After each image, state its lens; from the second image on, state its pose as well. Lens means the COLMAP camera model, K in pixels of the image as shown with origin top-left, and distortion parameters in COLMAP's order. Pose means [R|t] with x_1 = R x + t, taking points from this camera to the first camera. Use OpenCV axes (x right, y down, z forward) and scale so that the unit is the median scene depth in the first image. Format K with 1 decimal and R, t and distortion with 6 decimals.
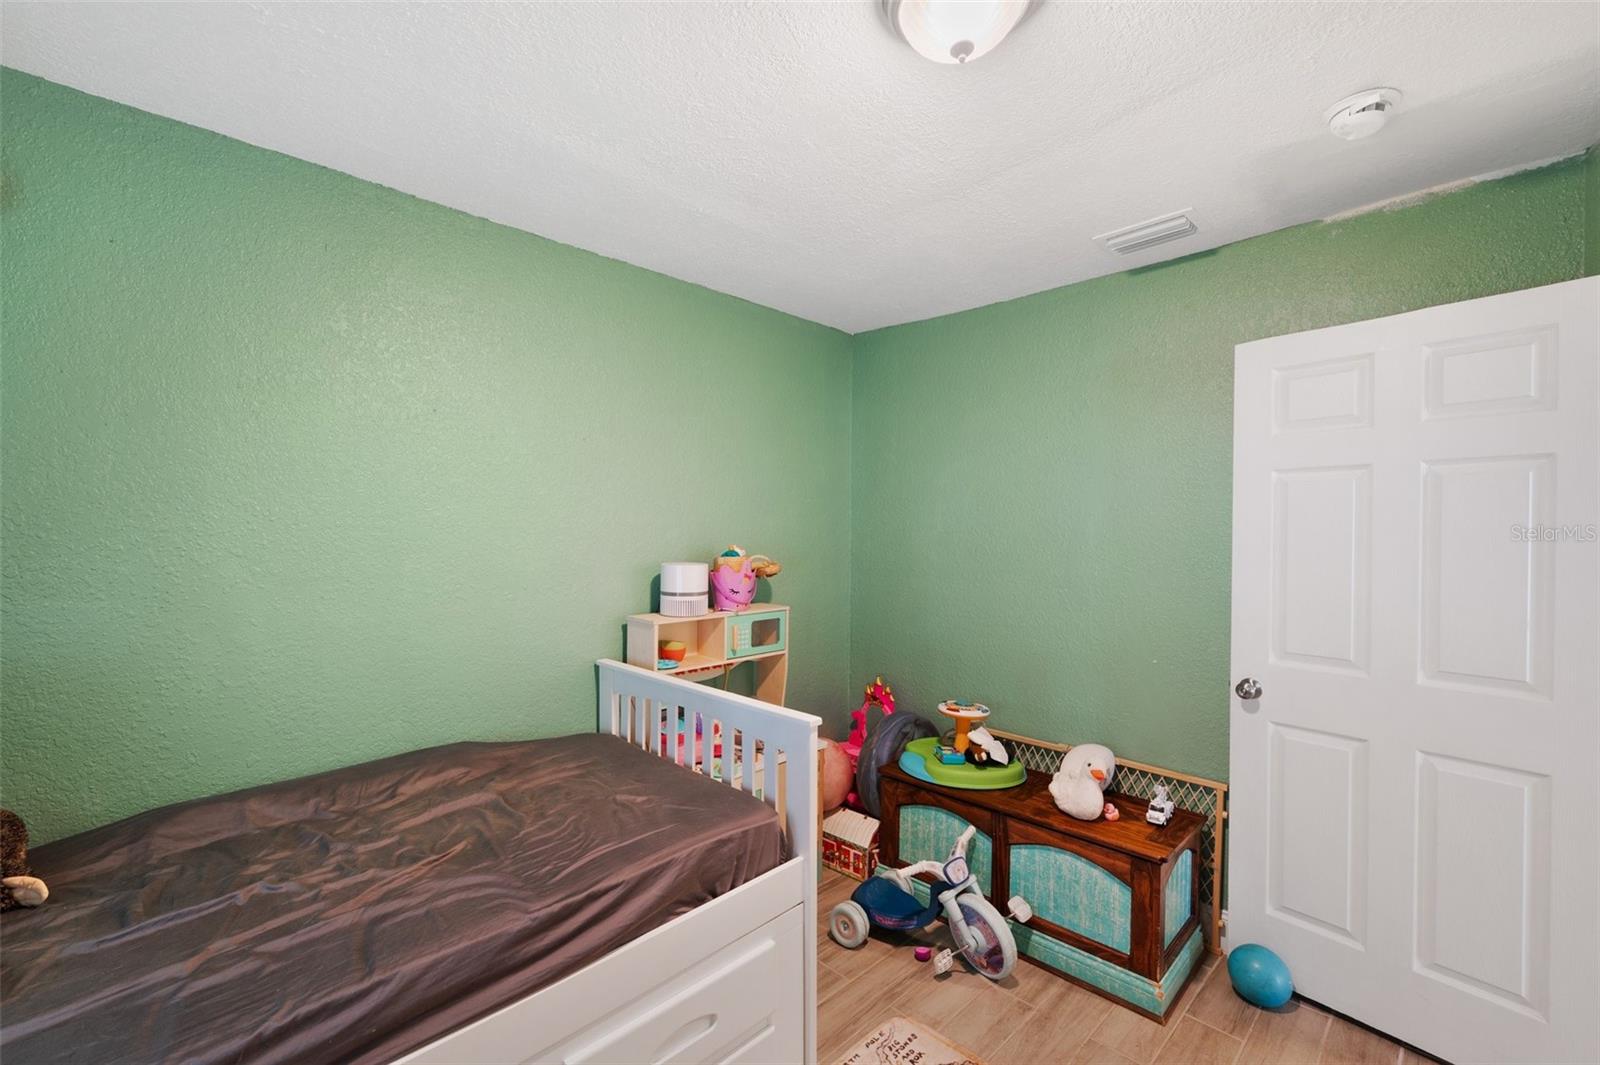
lens RADIAL K [[673.4, 0, 802.8], [0, 673.4, 528.5], [0, 0, 1]] dist [0.001986, -0.000019]
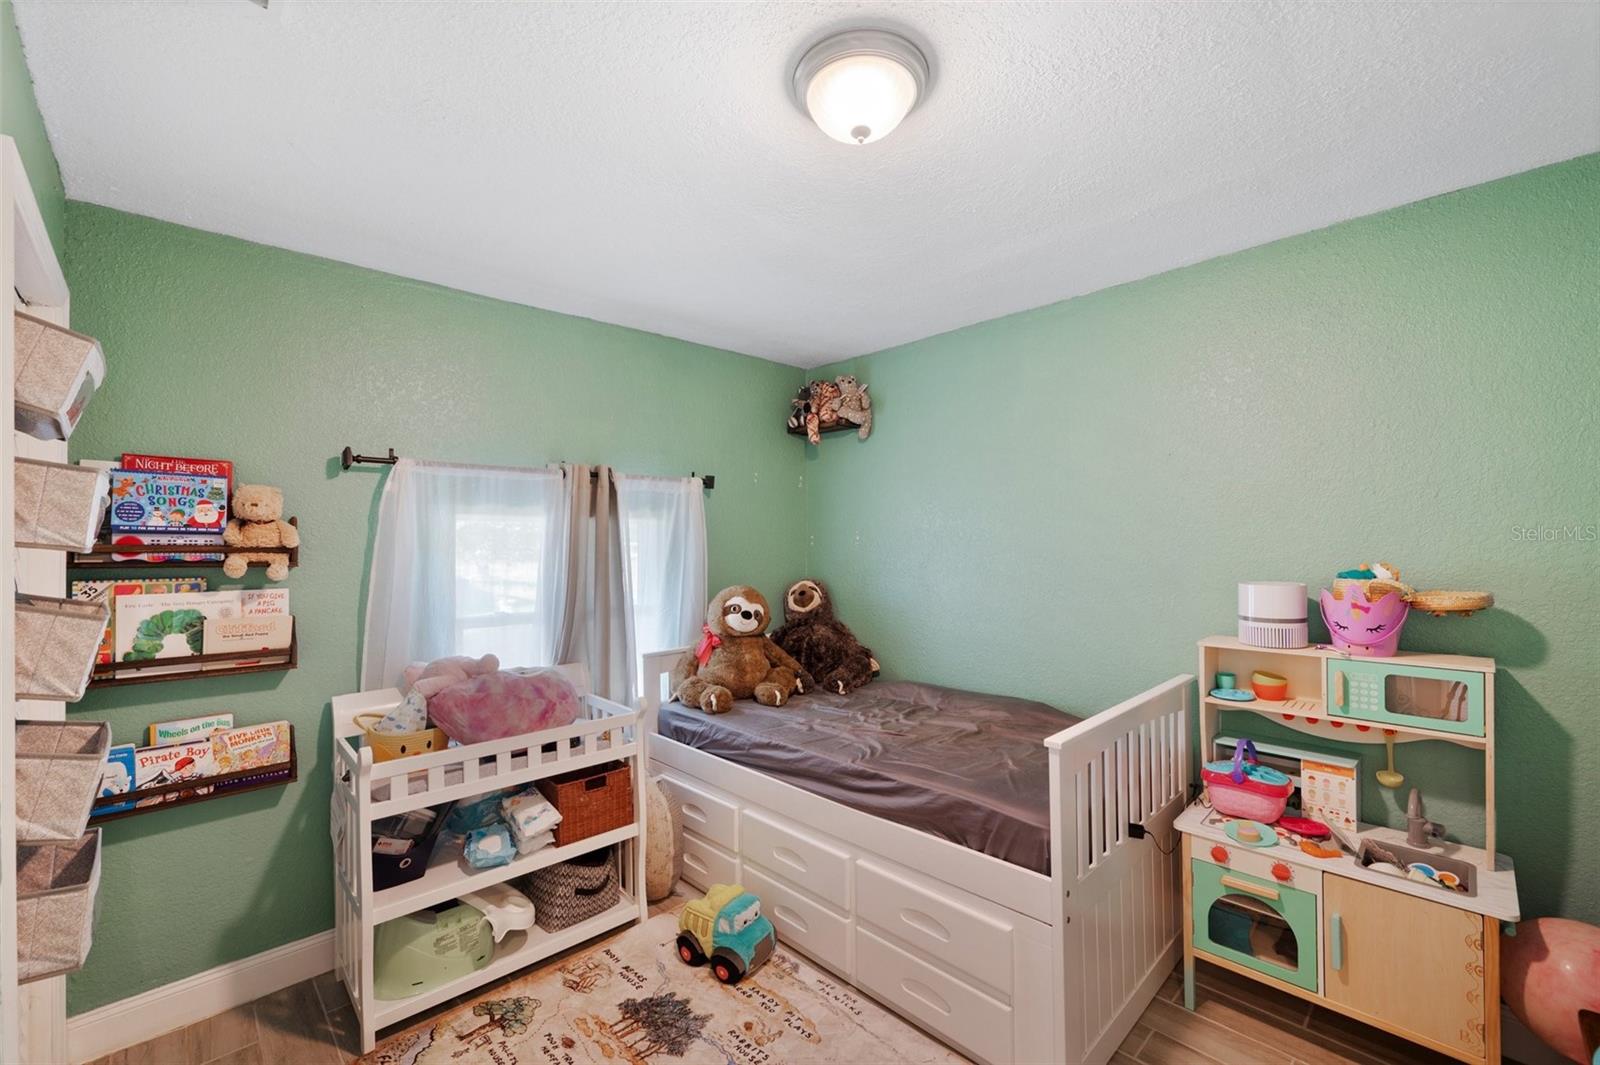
lens RADIAL K [[673.4, 0, 802.8], [0, 673.4, 528.5], [0, 0, 1]] dist [0.001986, -0.000019]
pose [[-0.021315, -0.019444, -0.999584, 1.071419], [0.011286, 0.999742, -0.019688, -0.008316], [0.999709, -0.011701, -0.021090, 0.713089]]
